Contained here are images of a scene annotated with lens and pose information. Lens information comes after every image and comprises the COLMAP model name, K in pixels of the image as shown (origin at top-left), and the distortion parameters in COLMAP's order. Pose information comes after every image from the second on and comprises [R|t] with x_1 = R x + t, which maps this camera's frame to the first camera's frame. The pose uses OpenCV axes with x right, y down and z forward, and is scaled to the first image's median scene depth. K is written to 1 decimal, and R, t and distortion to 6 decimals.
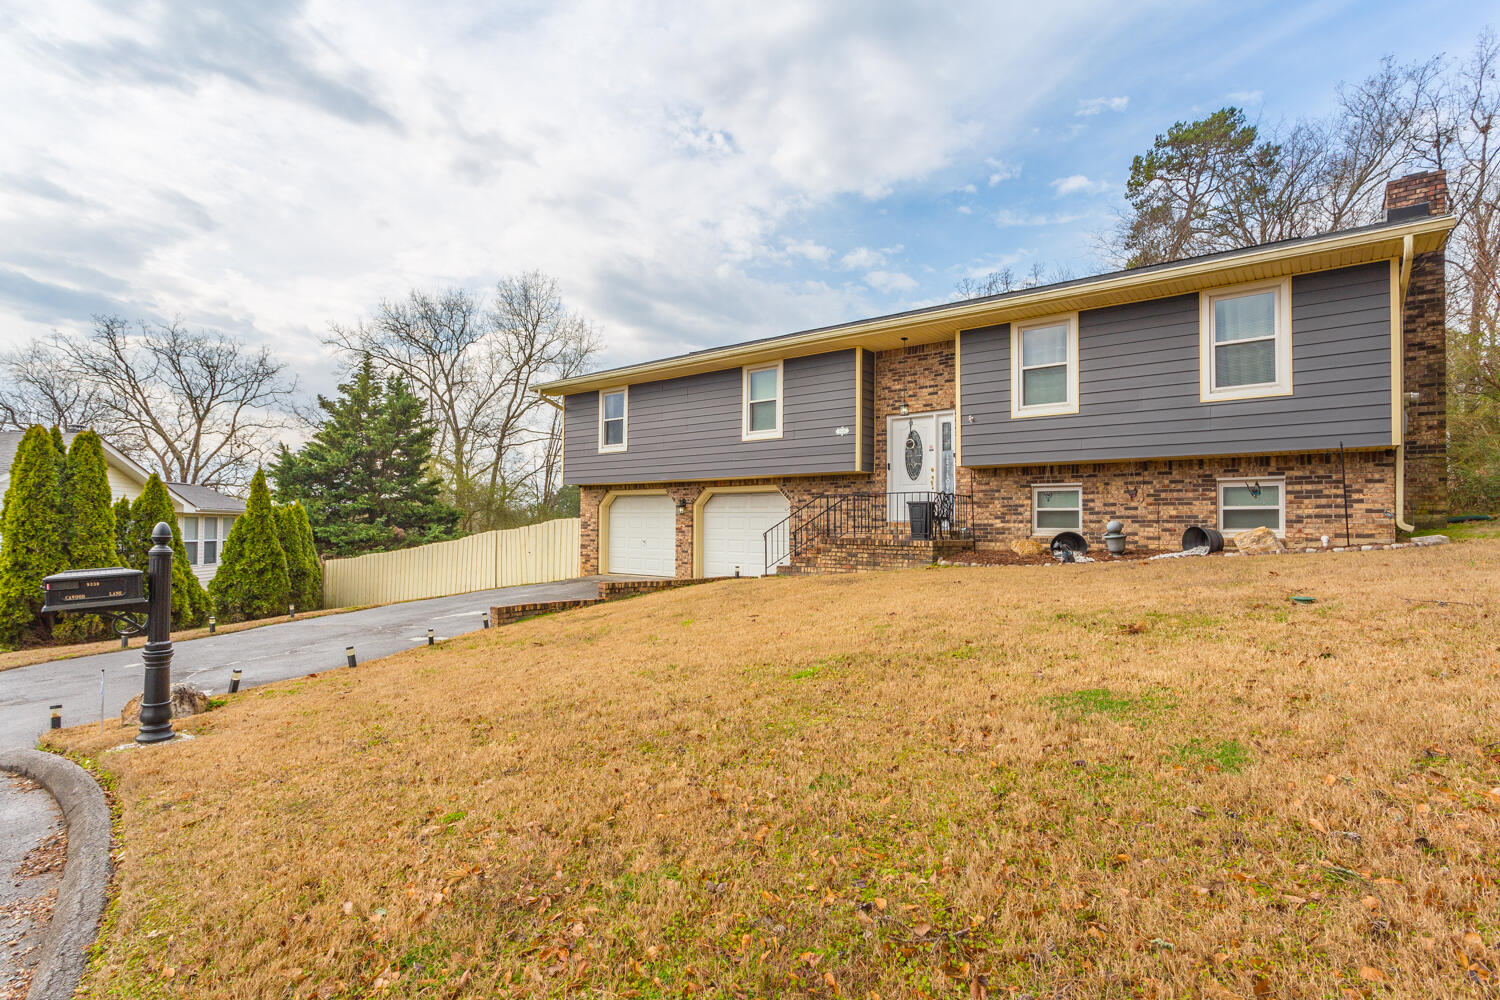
lens RADIAL K [[716.6, 0, 708.6], [0, 716.6, 511.7], [0, 0, 1]] dist [0.001023, -0.000226]
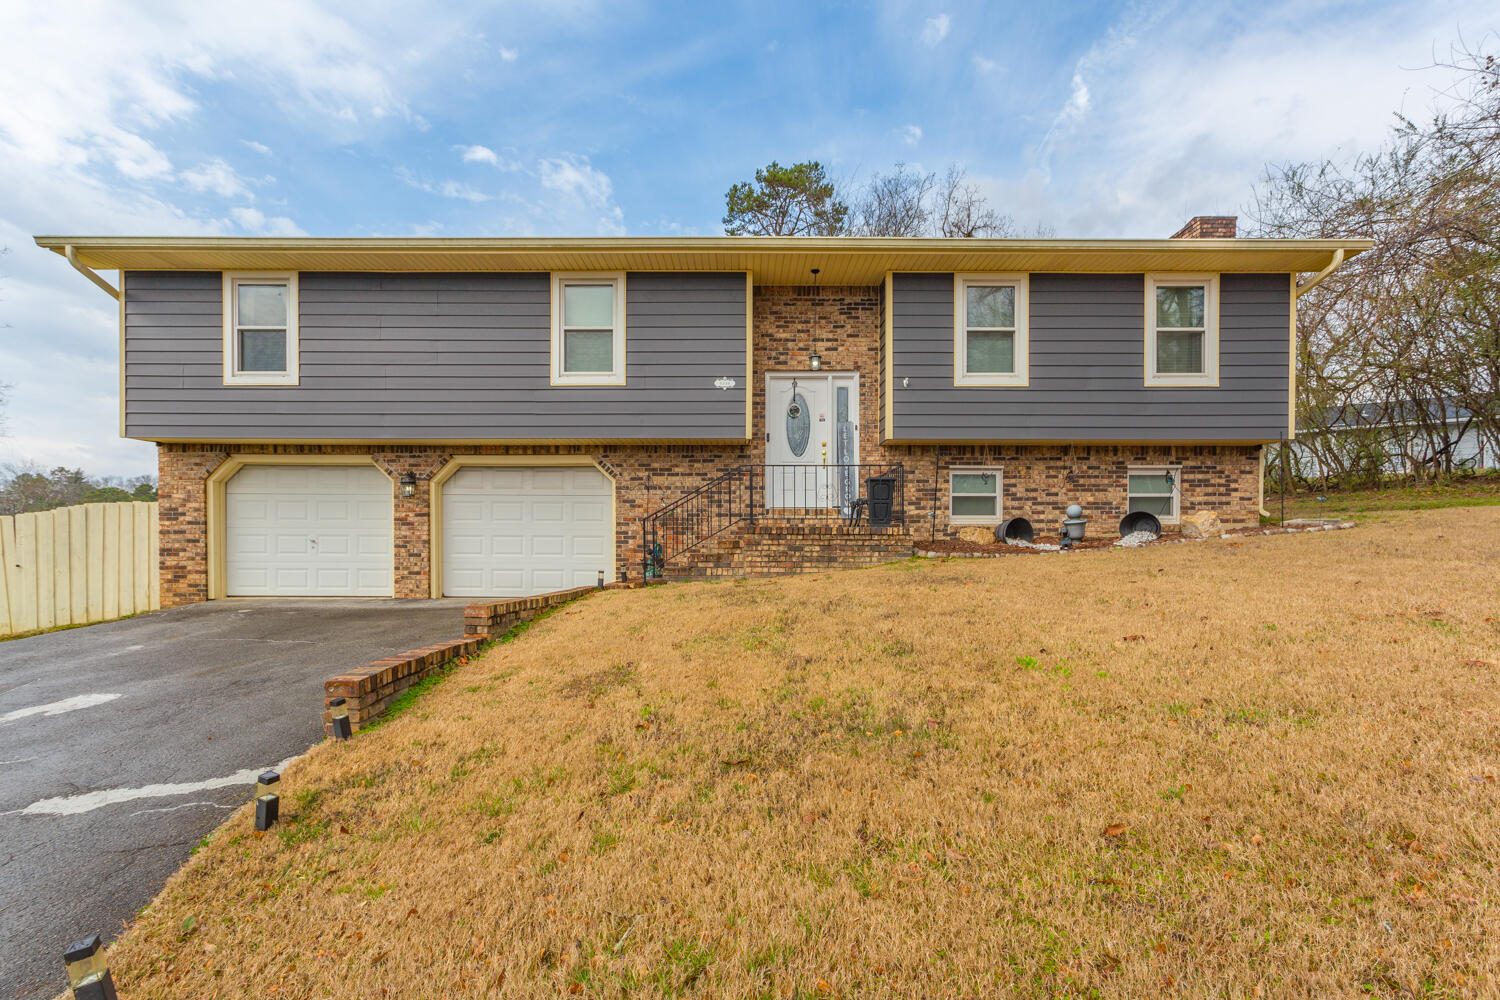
lens RADIAL K [[738.9, 0, 752.2], [0, 738.9, 548.0], [0, 0, 1]] dist [-0.001120, 0.000075]
pose [[0.774696, -0.011032, 0.632238, -0.310496], [-0.011547, 0.999434, 0.031588, 0.036621], [-0.632229, -0.031772, 0.774130, 0.442184]]
